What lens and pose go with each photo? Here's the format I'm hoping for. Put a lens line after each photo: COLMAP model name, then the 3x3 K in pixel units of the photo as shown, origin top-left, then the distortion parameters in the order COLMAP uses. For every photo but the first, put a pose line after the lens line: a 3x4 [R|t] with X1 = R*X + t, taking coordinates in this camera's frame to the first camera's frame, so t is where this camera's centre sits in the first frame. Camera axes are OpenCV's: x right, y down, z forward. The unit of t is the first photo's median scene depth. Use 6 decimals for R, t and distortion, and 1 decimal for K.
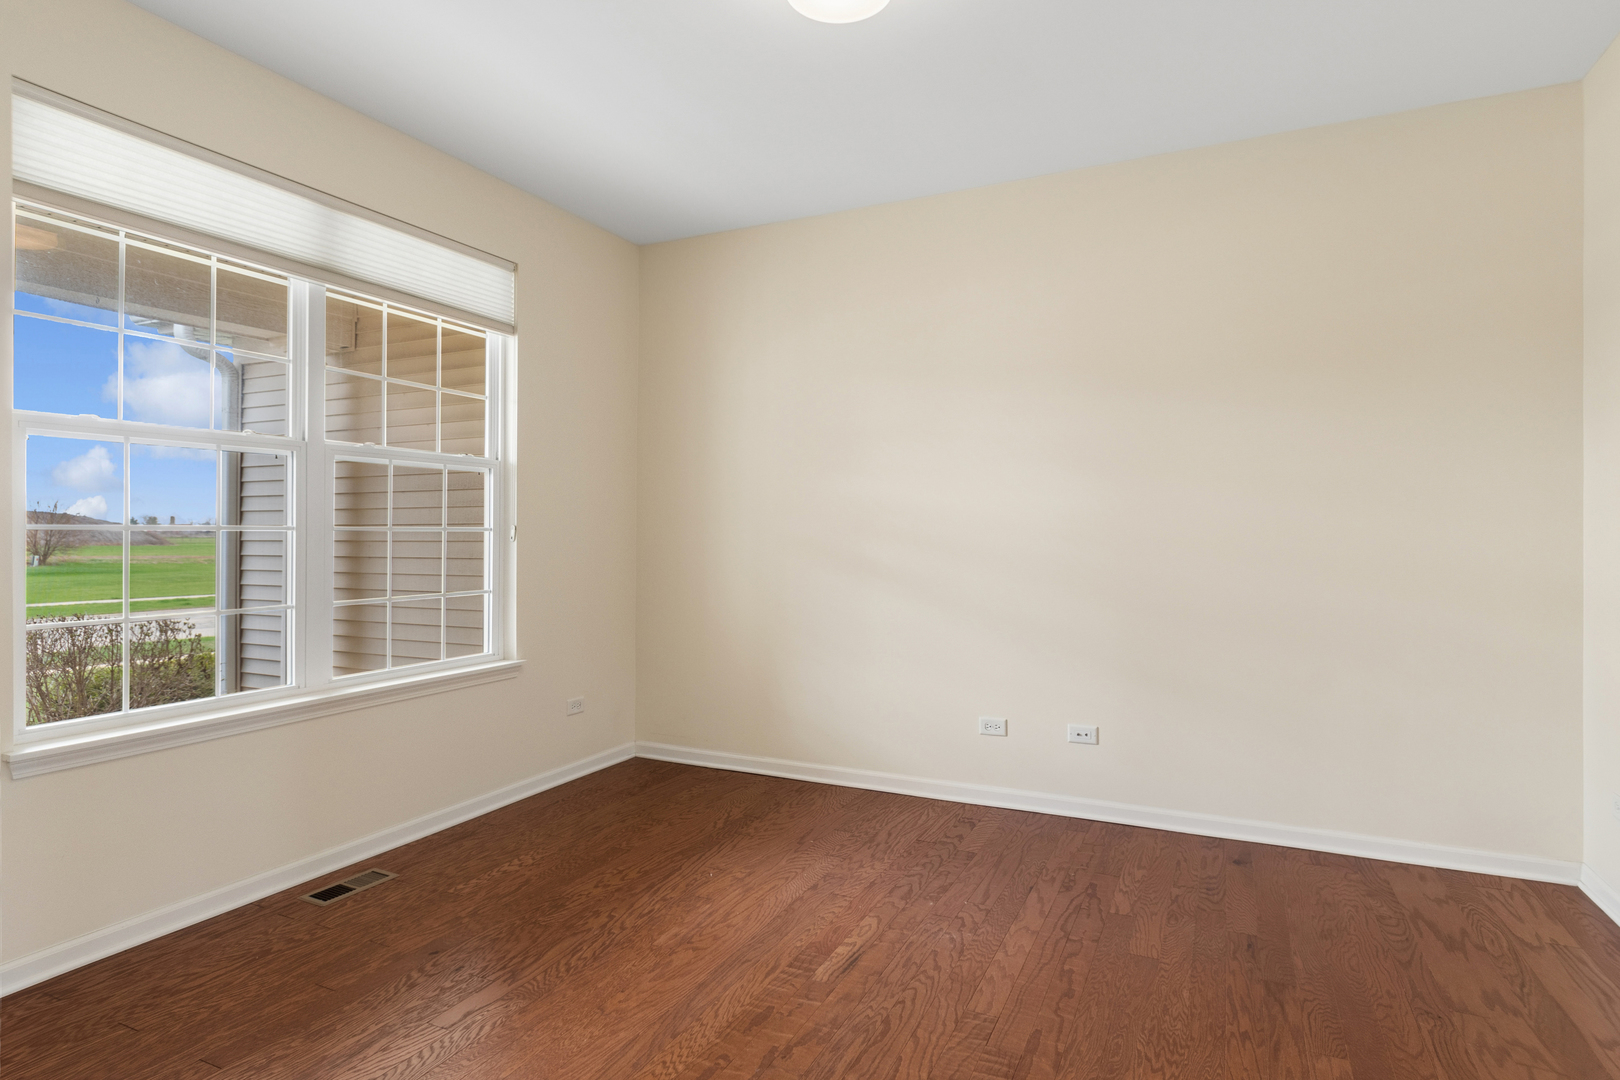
lens RADIAL K [[867.7, 0, 806.4], [0, 867.7, 513.9], [0, 0, 1]] dist [0.001932, -0.000491]
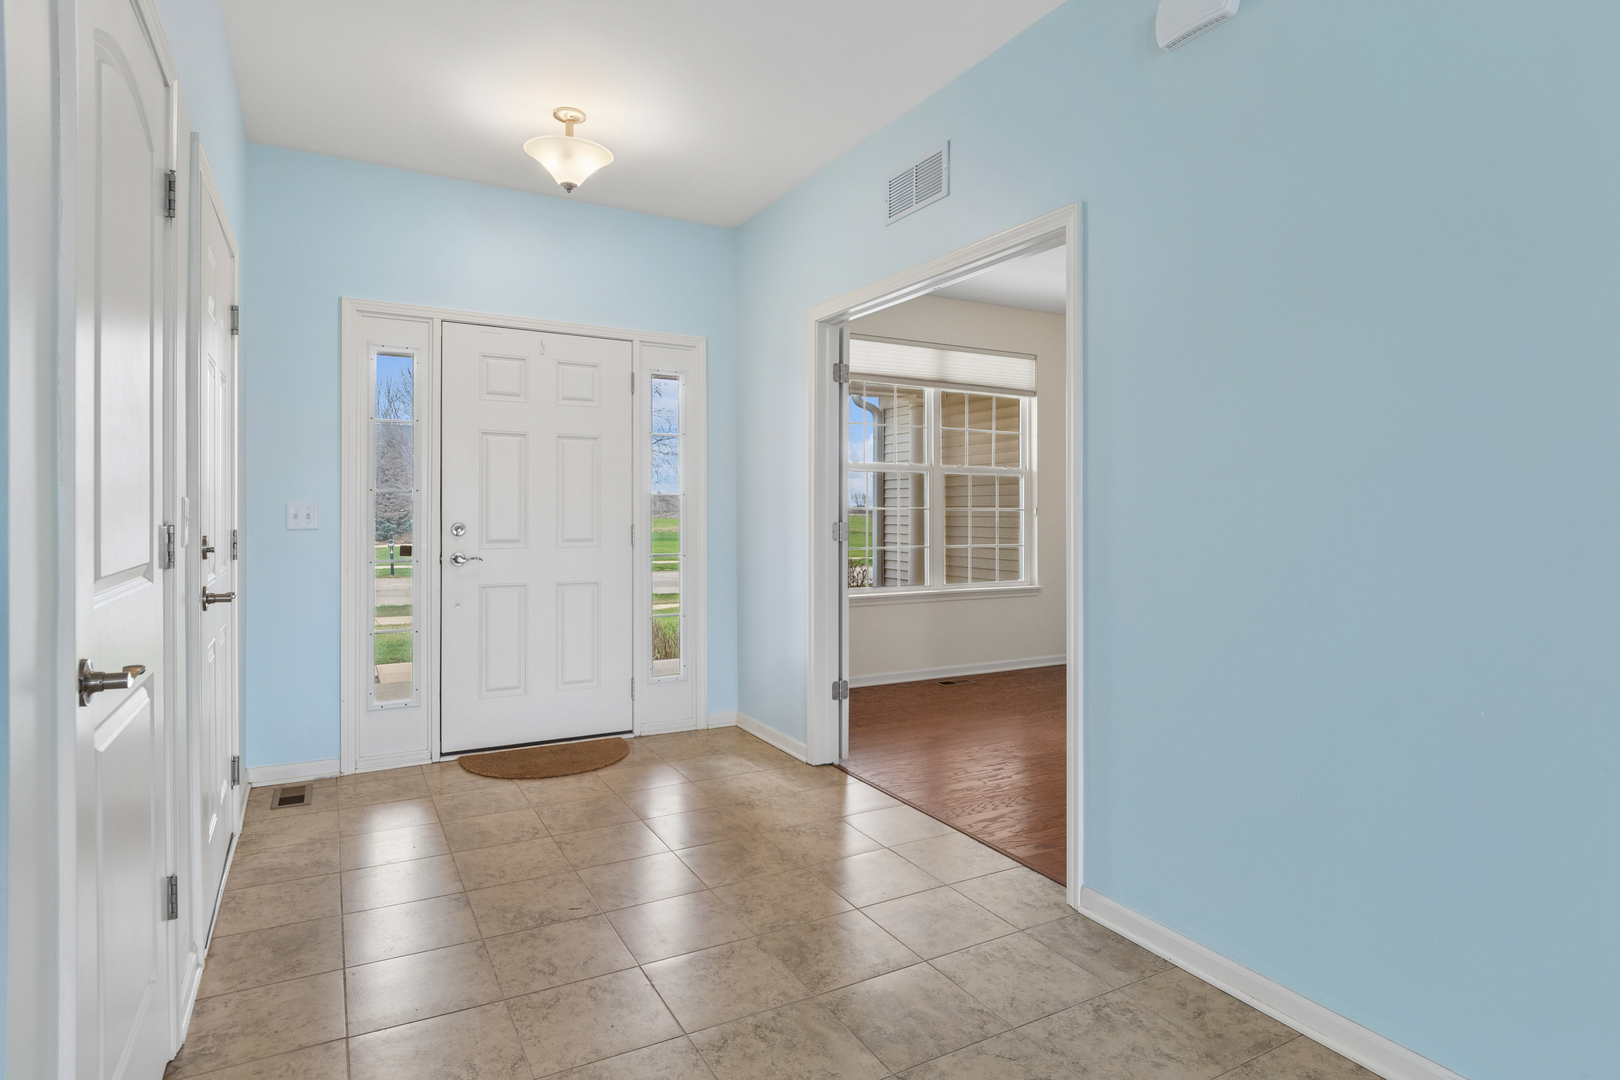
lens RADIAL K [[867.7, 0, 806.4], [0, 867.7, 513.9], [0, 0, 1]] dist [0.001932, -0.000491]
pose [[0.819605, 0.004619, -0.572910, 0.276581], [0.010609, 0.999674, 0.023237, -0.019054], [0.572831, -0.025123, 0.819289, -0.671243]]
